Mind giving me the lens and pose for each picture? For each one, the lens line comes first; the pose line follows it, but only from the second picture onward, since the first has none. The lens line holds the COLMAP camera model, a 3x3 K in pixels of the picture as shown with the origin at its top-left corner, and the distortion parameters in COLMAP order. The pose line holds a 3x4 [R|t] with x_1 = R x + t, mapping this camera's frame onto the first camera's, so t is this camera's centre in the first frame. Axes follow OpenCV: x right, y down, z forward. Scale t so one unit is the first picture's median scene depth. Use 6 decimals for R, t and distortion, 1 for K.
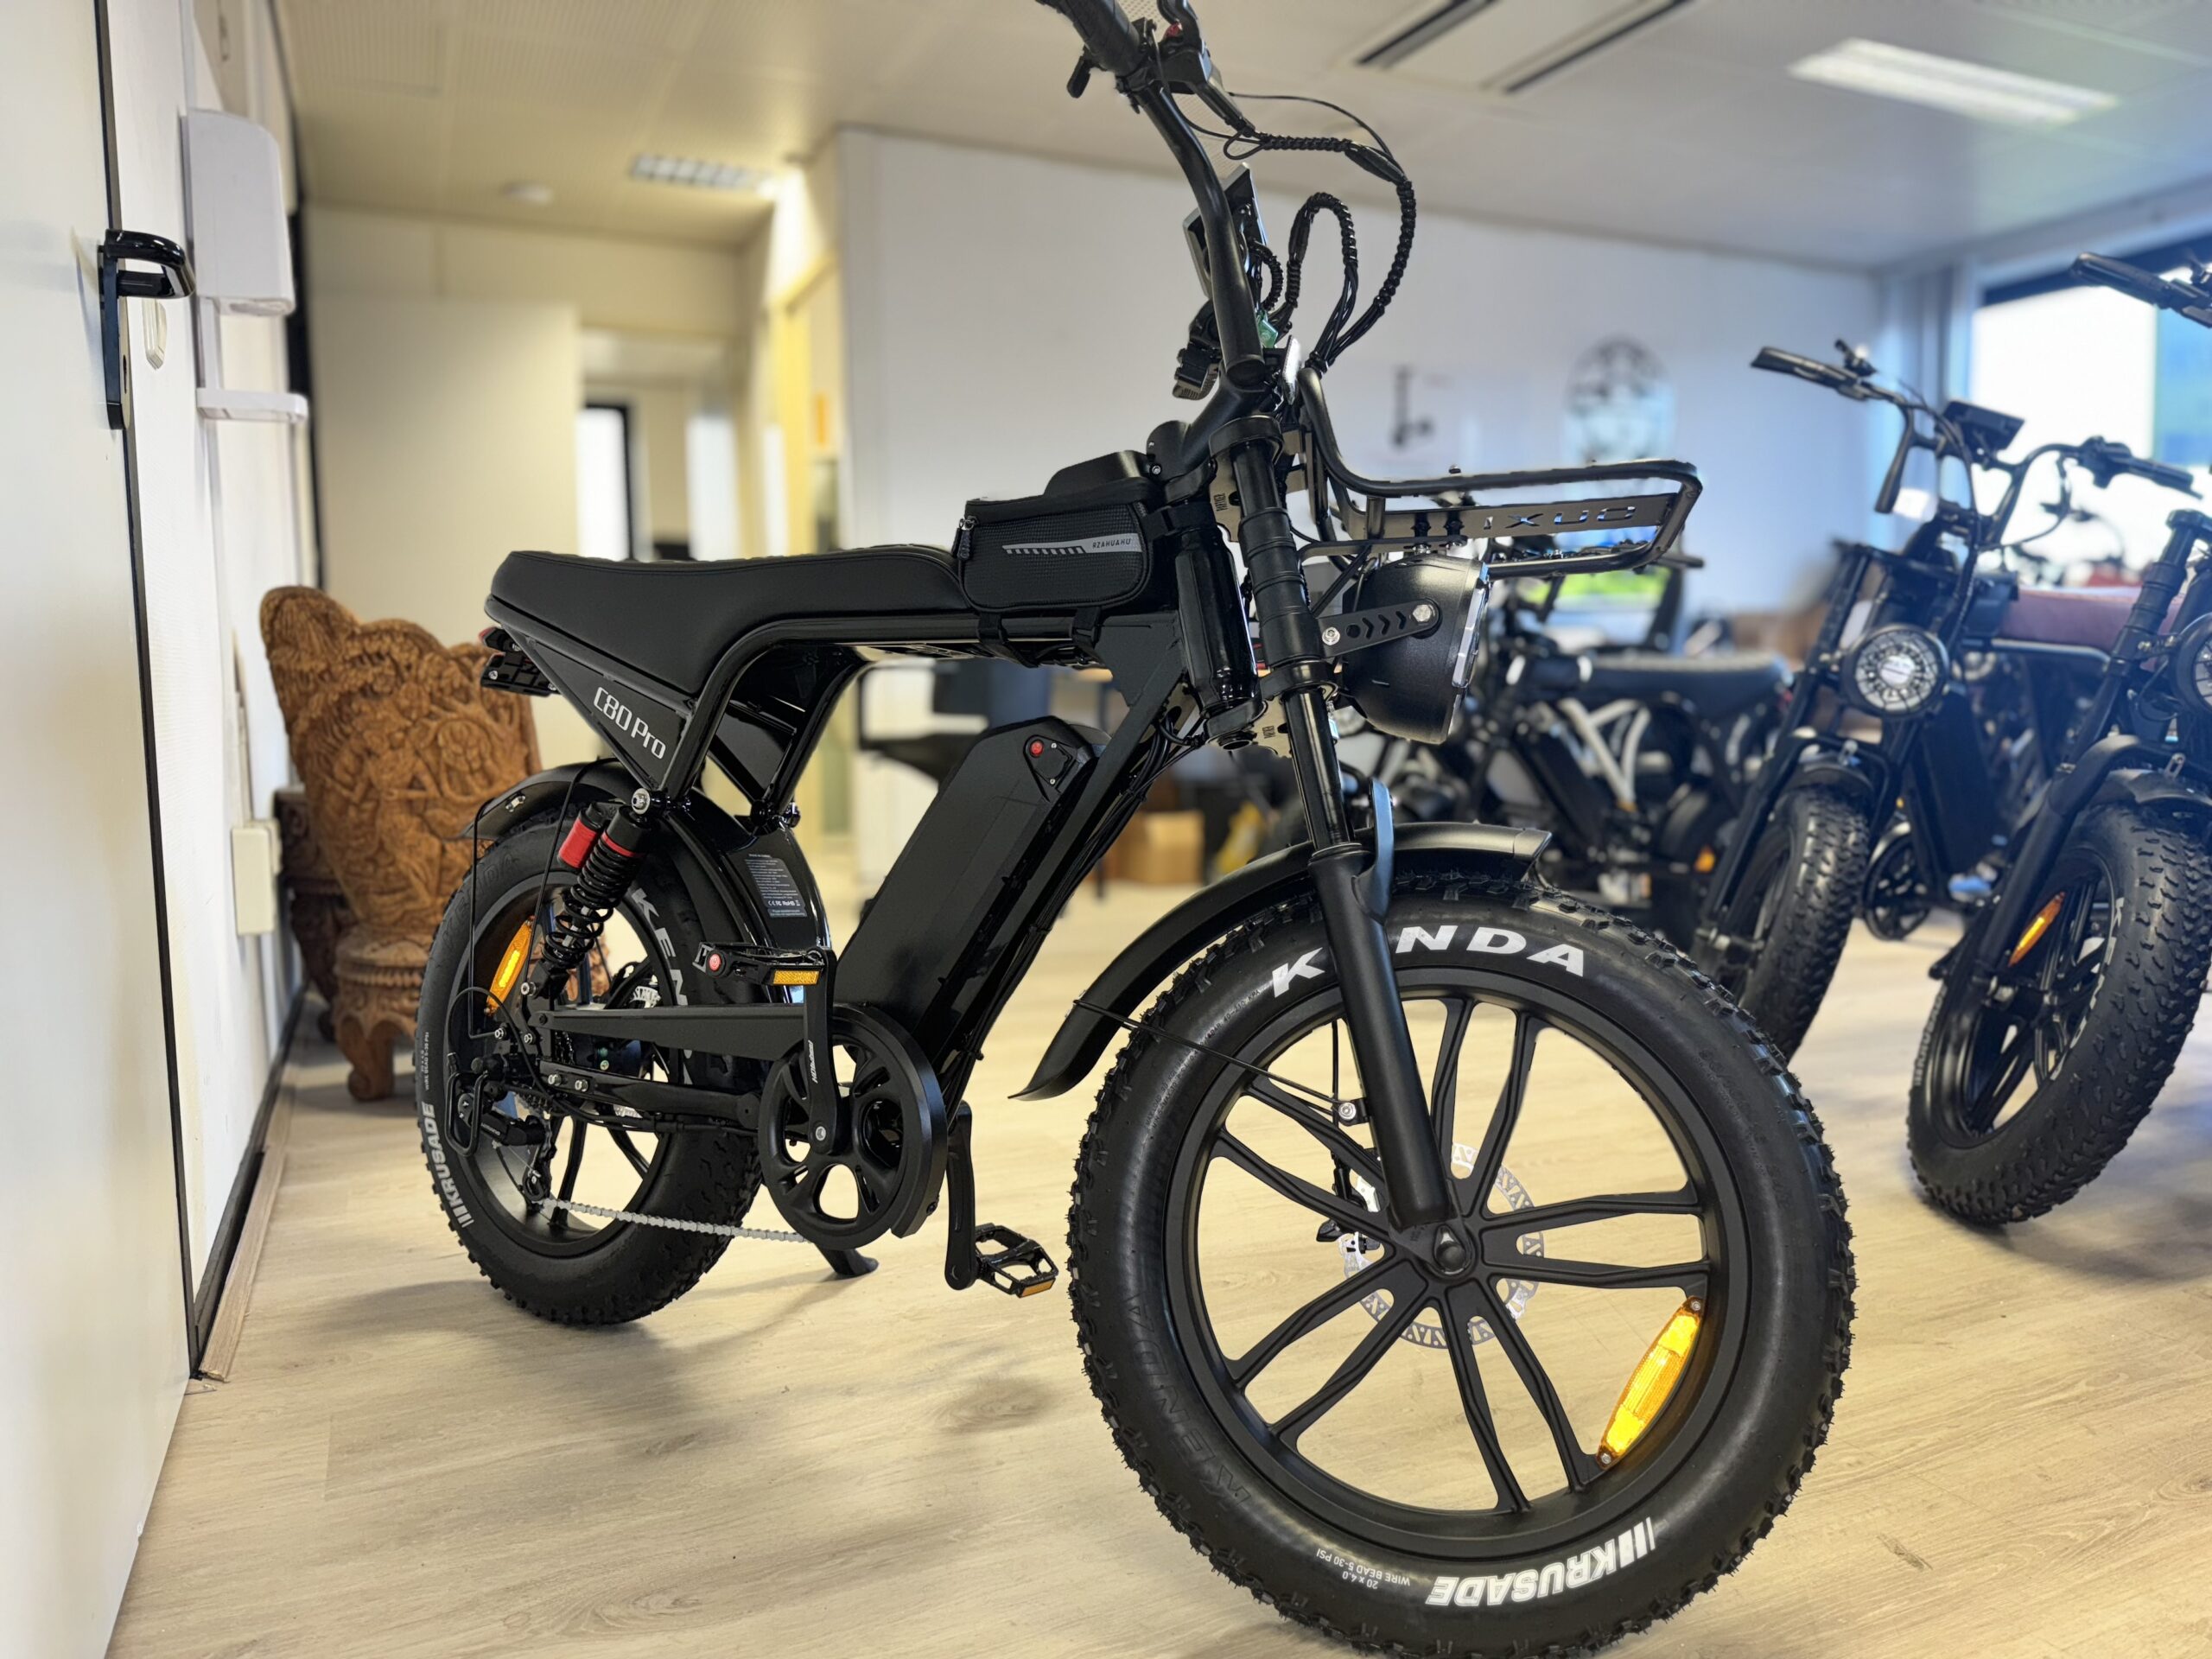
lens RADIAL K [[1555.7, 0, 1106.0], [0, 1555.7, 829.5], [0, 0, 1]] dist [0.090130, -0.189534]
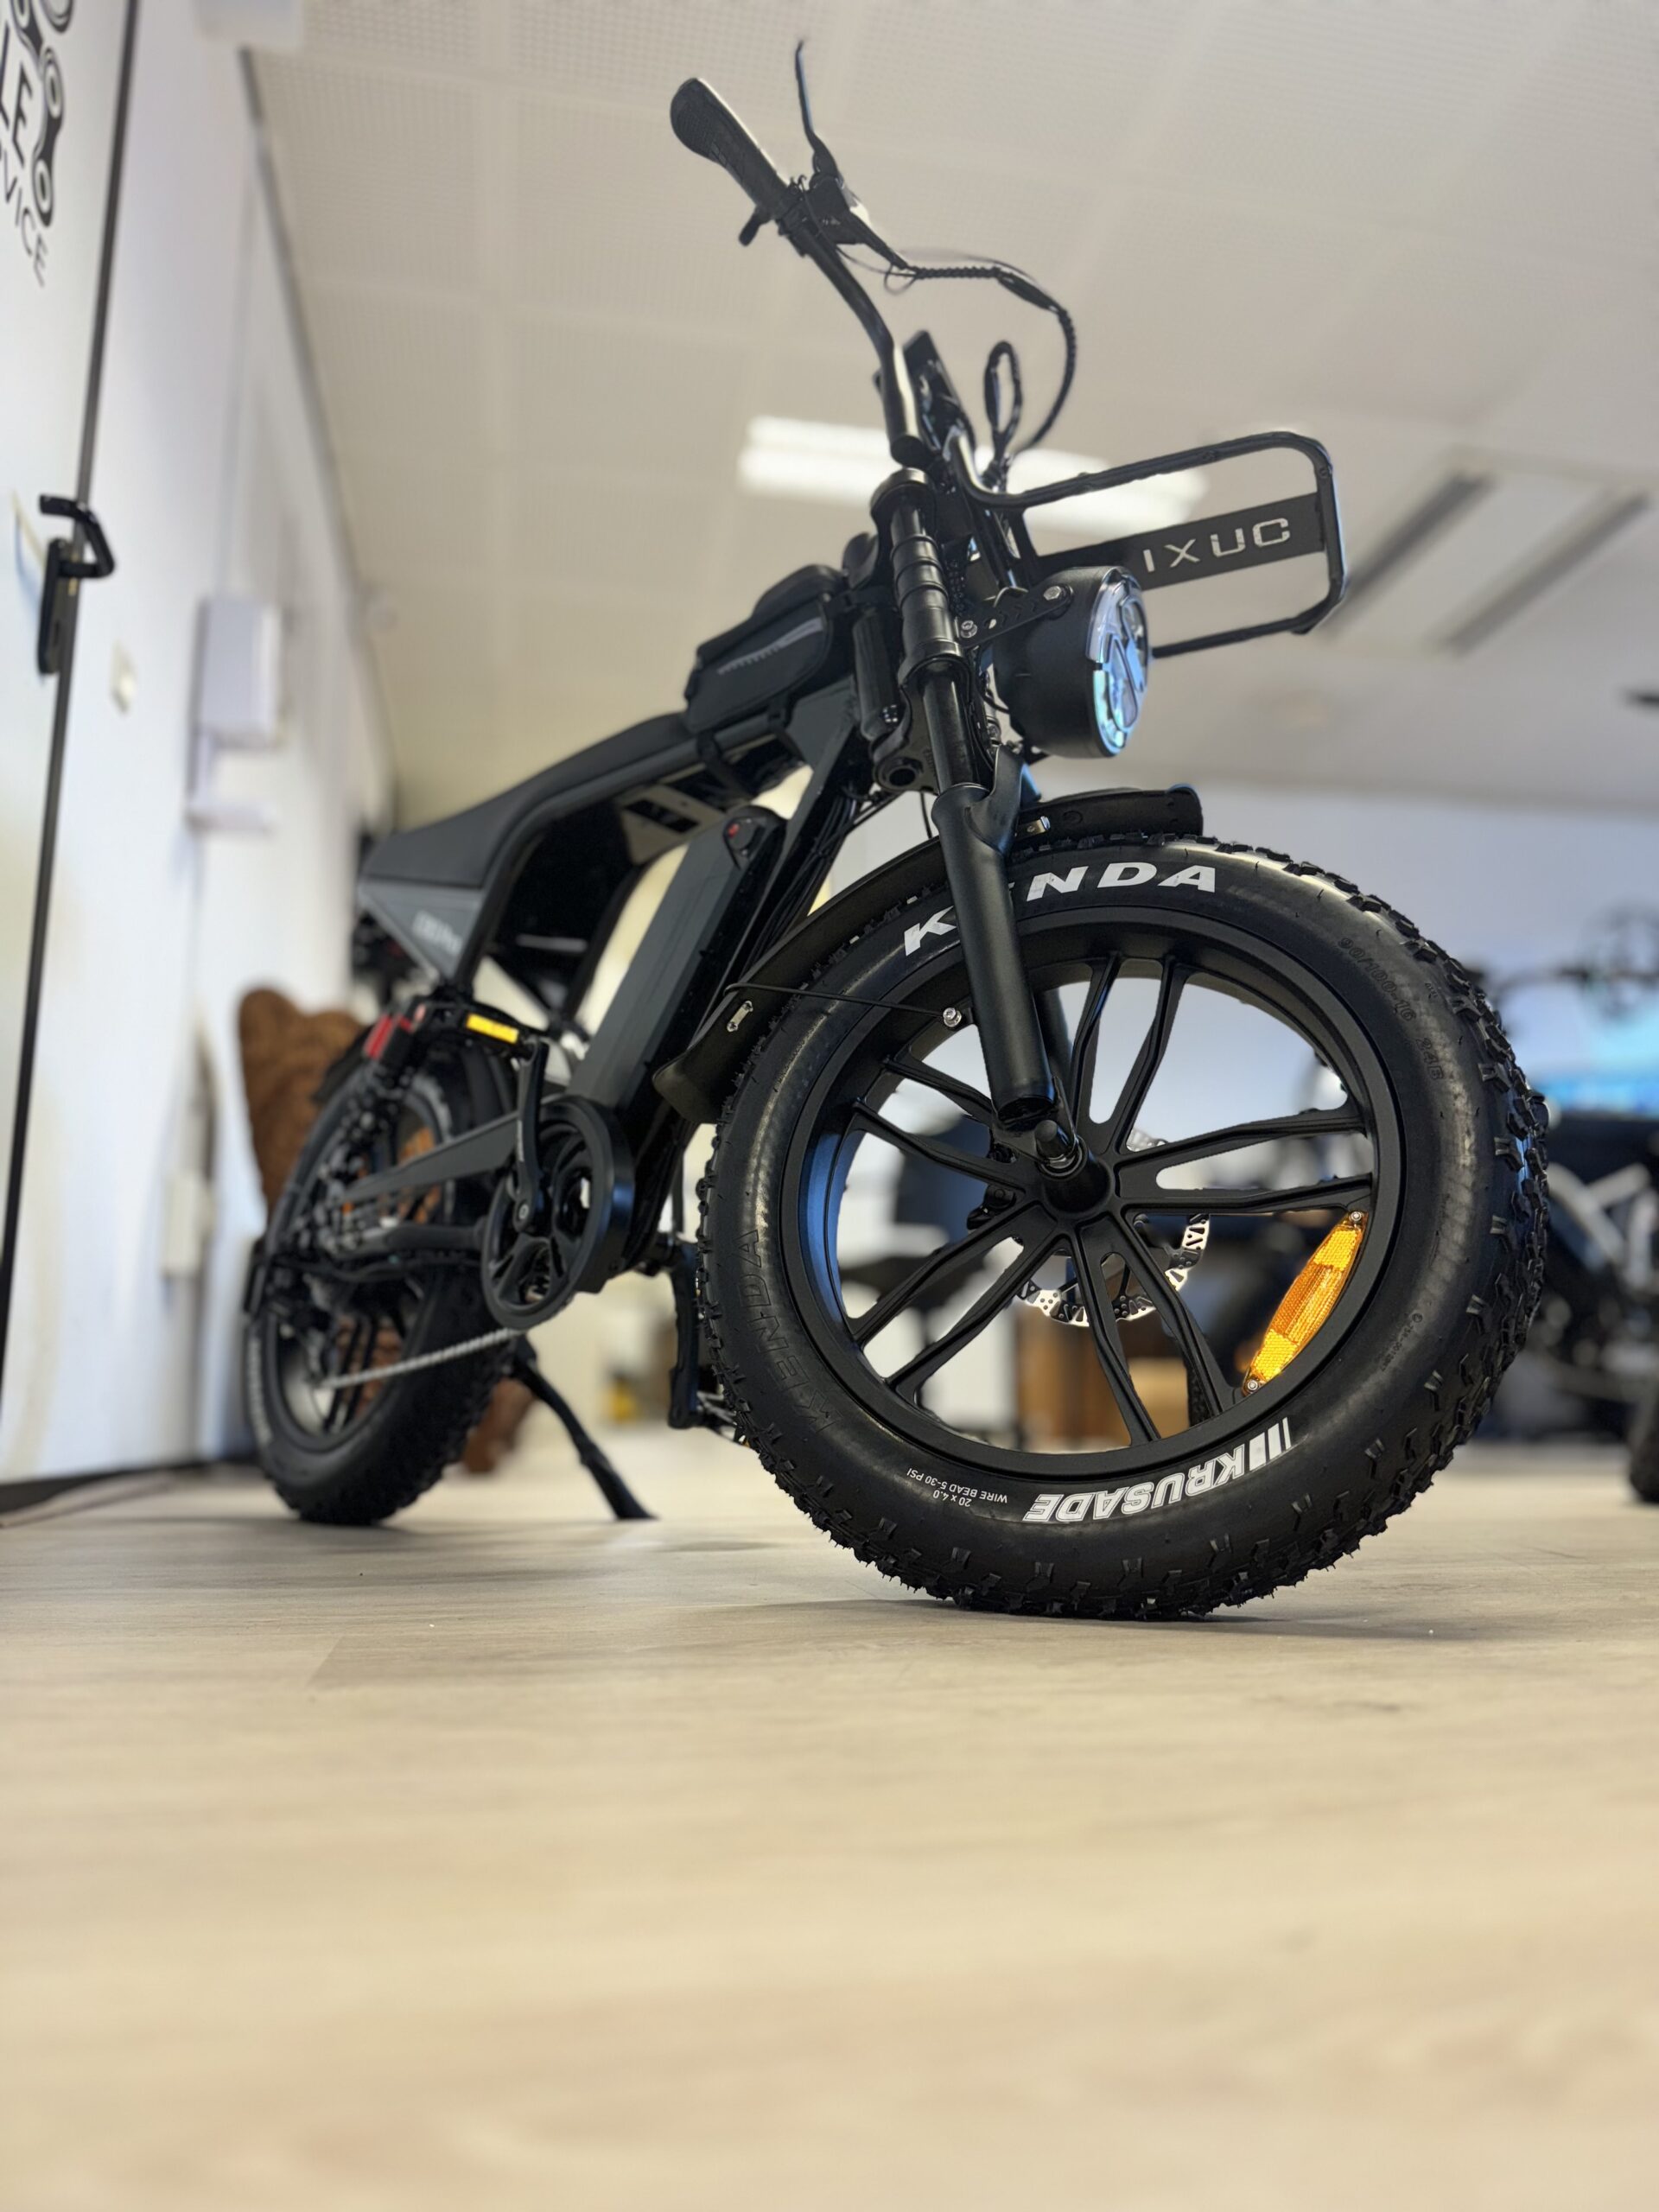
lens RADIAL K [[1555.7, 0, 829.5], [0, 1555.7, 1119.8], [0, 0, 1]] dist [0.090130, -0.189534]
pose [[0.973514, -0.039628, -0.225168, 0.281683], [-0.026409, 0.958780, -0.282918, 0.491793], [0.227098, 0.281371, 0.932339, 0.105097]]
